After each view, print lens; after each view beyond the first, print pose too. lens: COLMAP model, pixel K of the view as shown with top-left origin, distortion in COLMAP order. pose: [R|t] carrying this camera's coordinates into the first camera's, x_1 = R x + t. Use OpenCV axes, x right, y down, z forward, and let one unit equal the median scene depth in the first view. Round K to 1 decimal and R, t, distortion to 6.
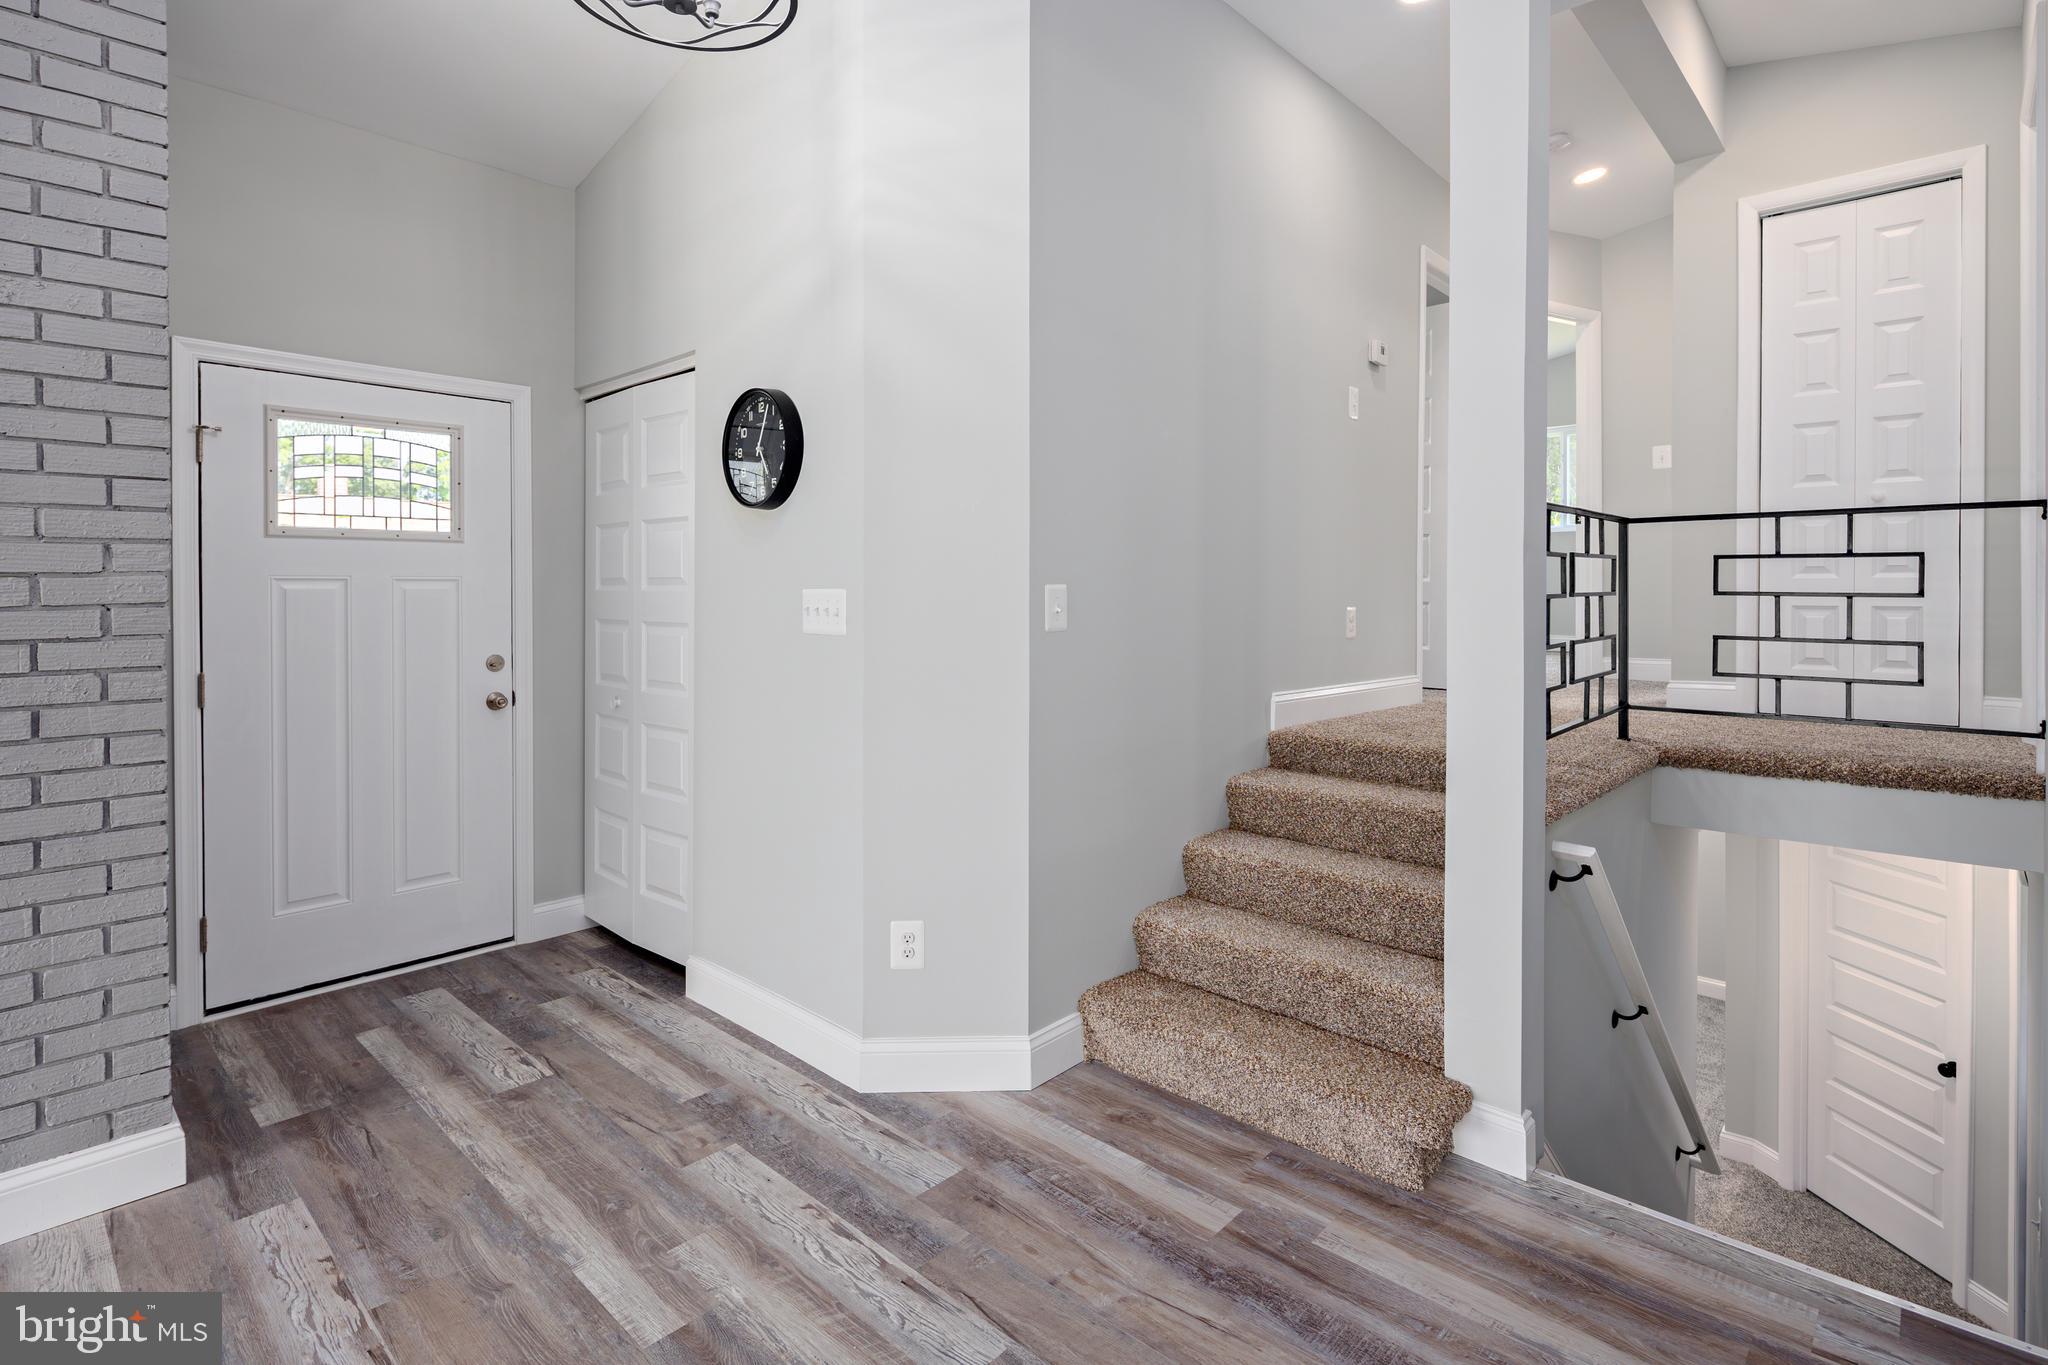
lens RADIAL K [[999.0, 0, 1021.6], [0, 999.0, 595.1], [0, 0, 1]] dist [0.002770, -0.000572]
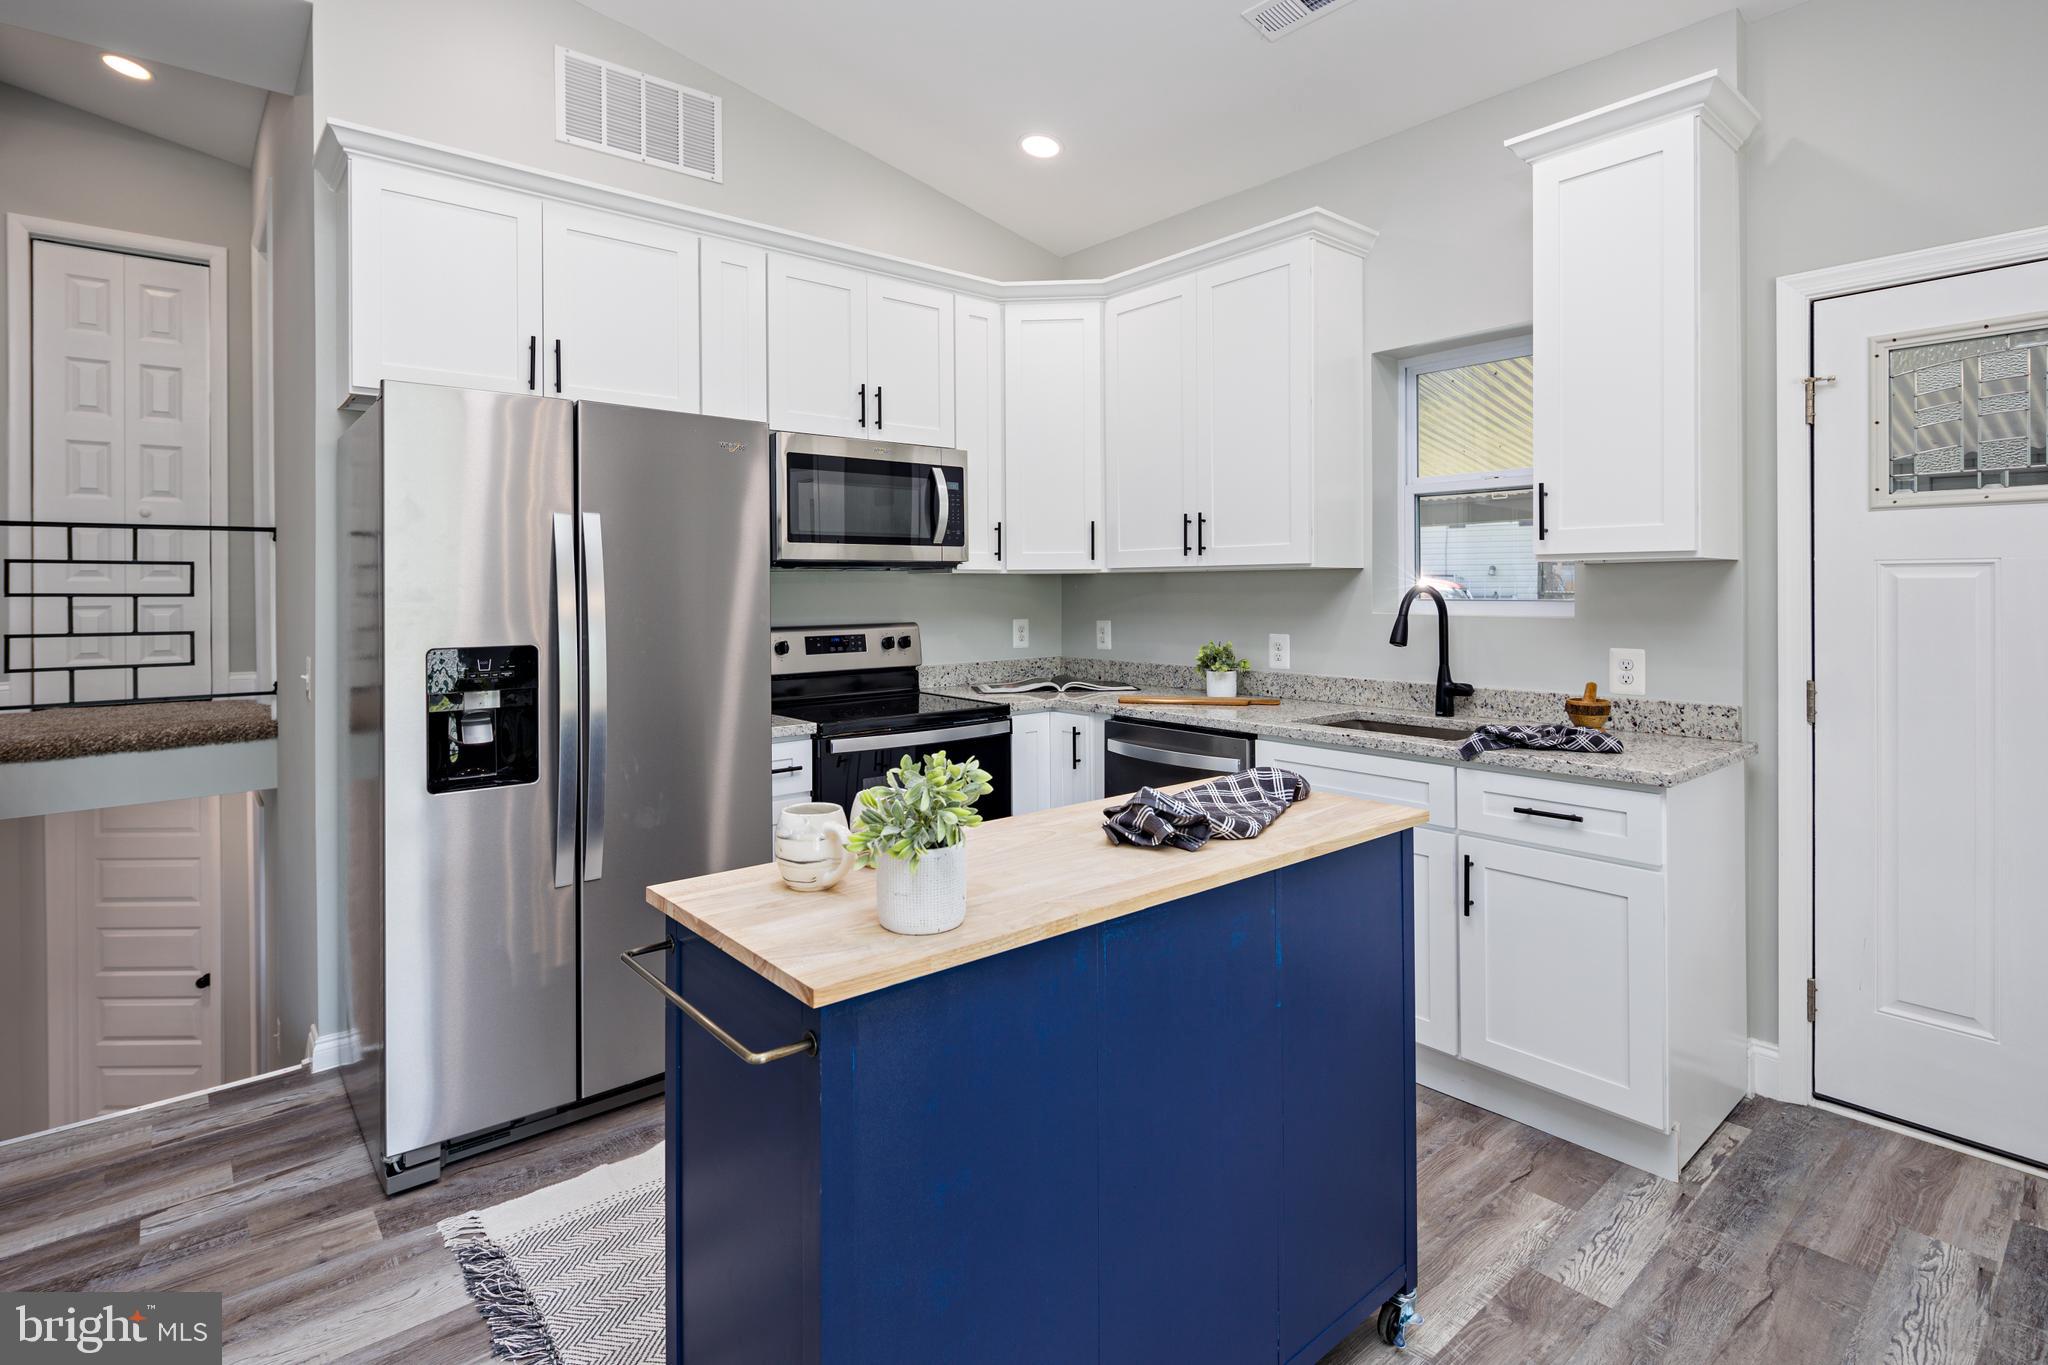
lens RADIAL K [[1000.1, 0, 1020.0], [0, 1000.1, 587.0], [0, 0, 1]] dist [-0.002786, -0.001308]
pose [[0.112863, 0.000066, 0.993611, -0.244786], [0.011177, 0.999937, -0.001336, 0.003256], [-0.993548, 0.011257, 0.112855, -0.194351]]
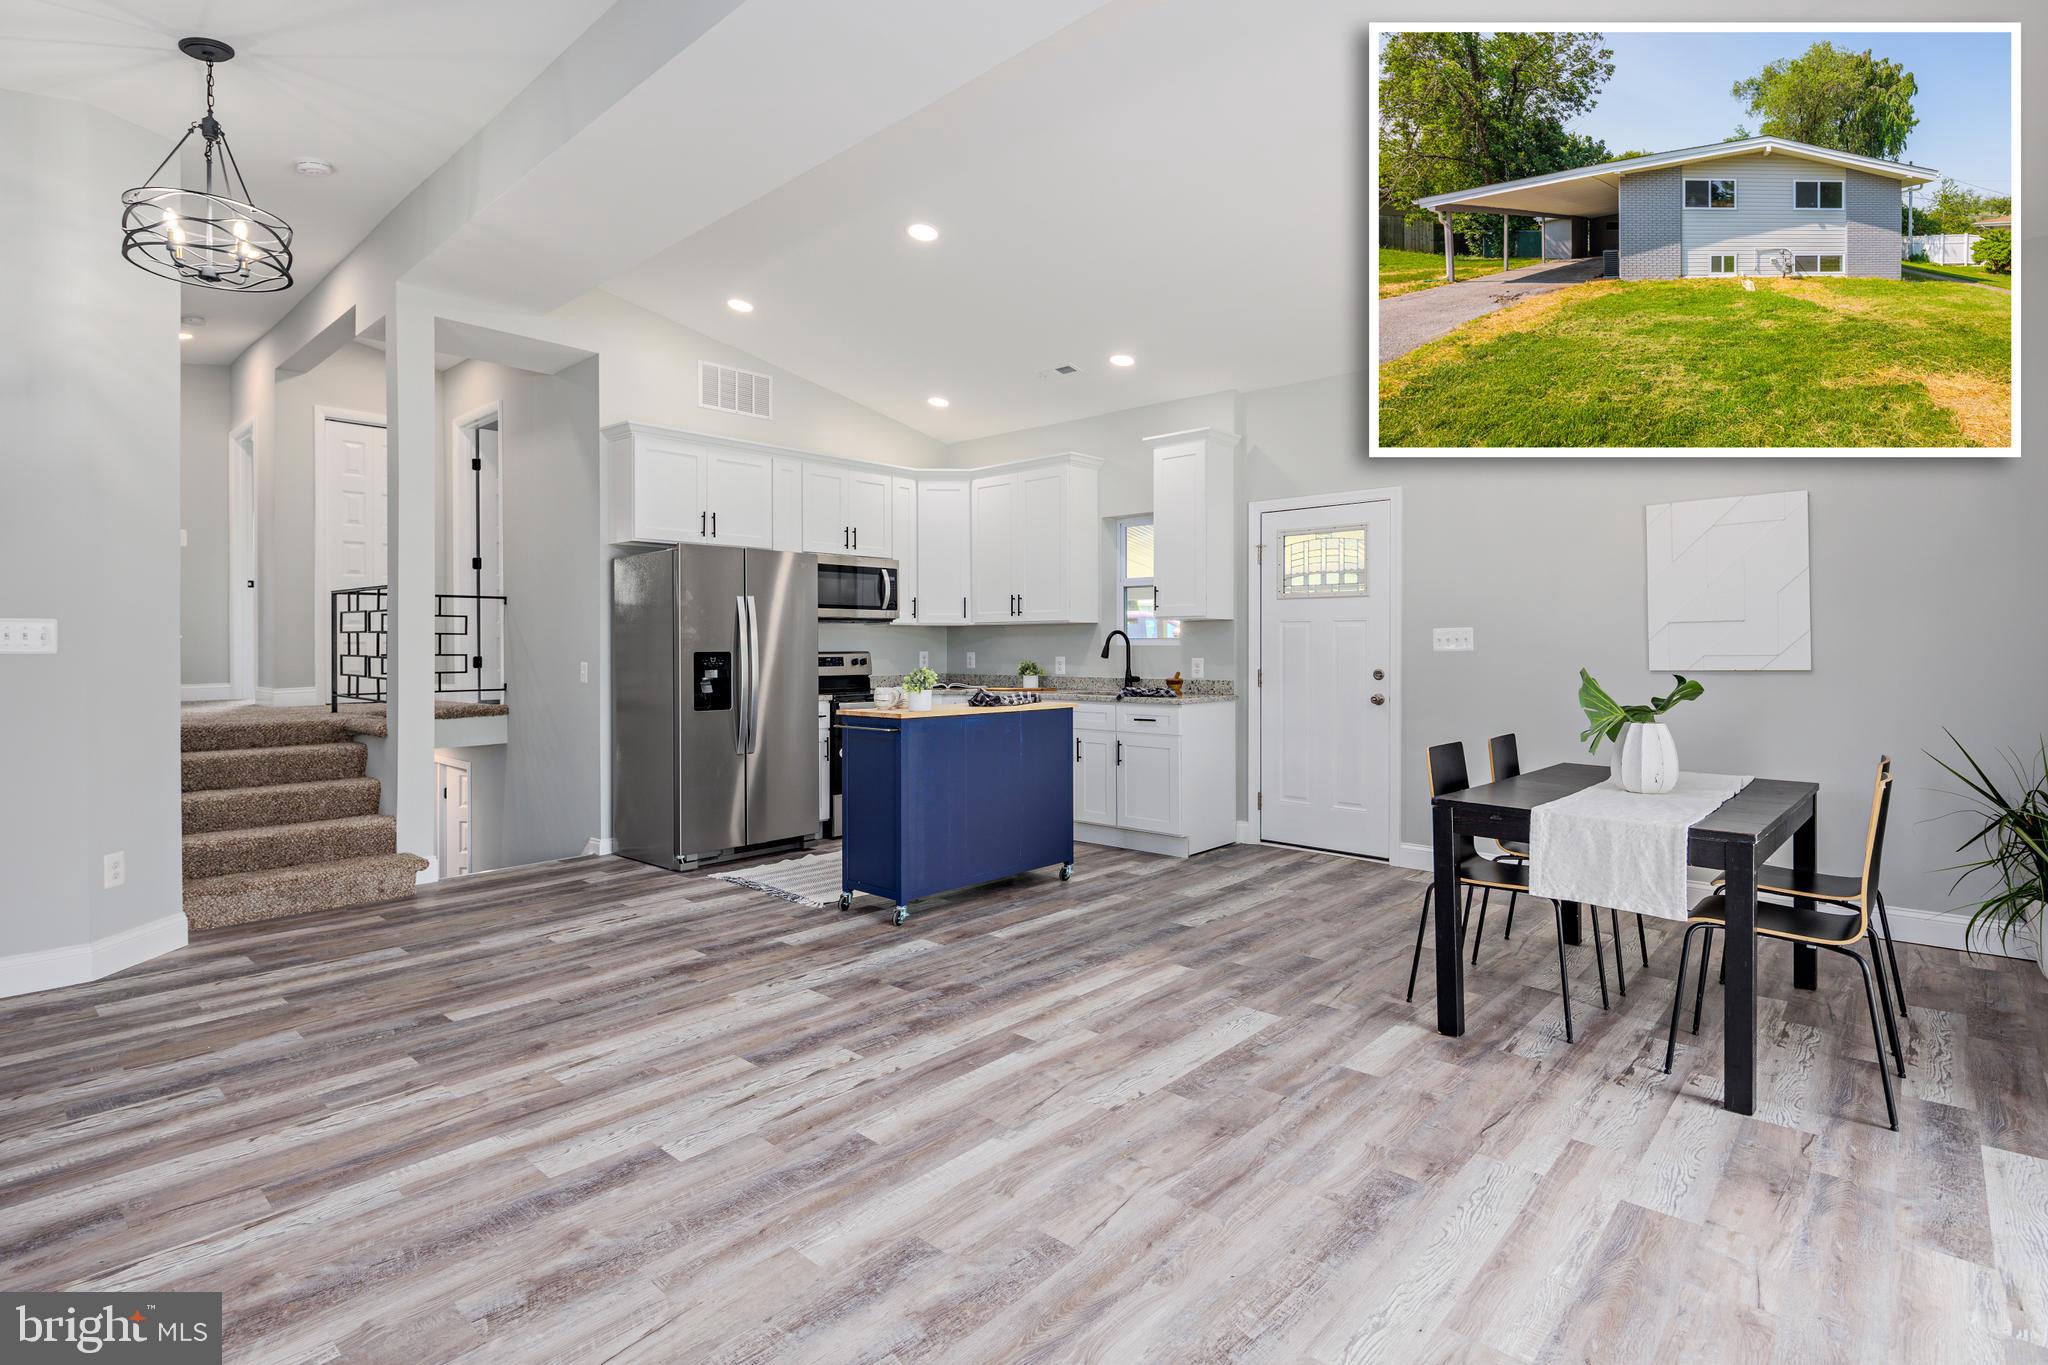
lens RADIAL K [[998.6, 0, 1017.9], [0, 998.6, 650.5], [0, 0, 1]] dist [-0.001889, -0.001267]
pose [[-0.012405, -0.004311, 0.999914, -1.354288], [0.008064, 0.999958, 0.004411, 0.036030], [-0.999891, 0.008118, -0.012369, -0.239263]]
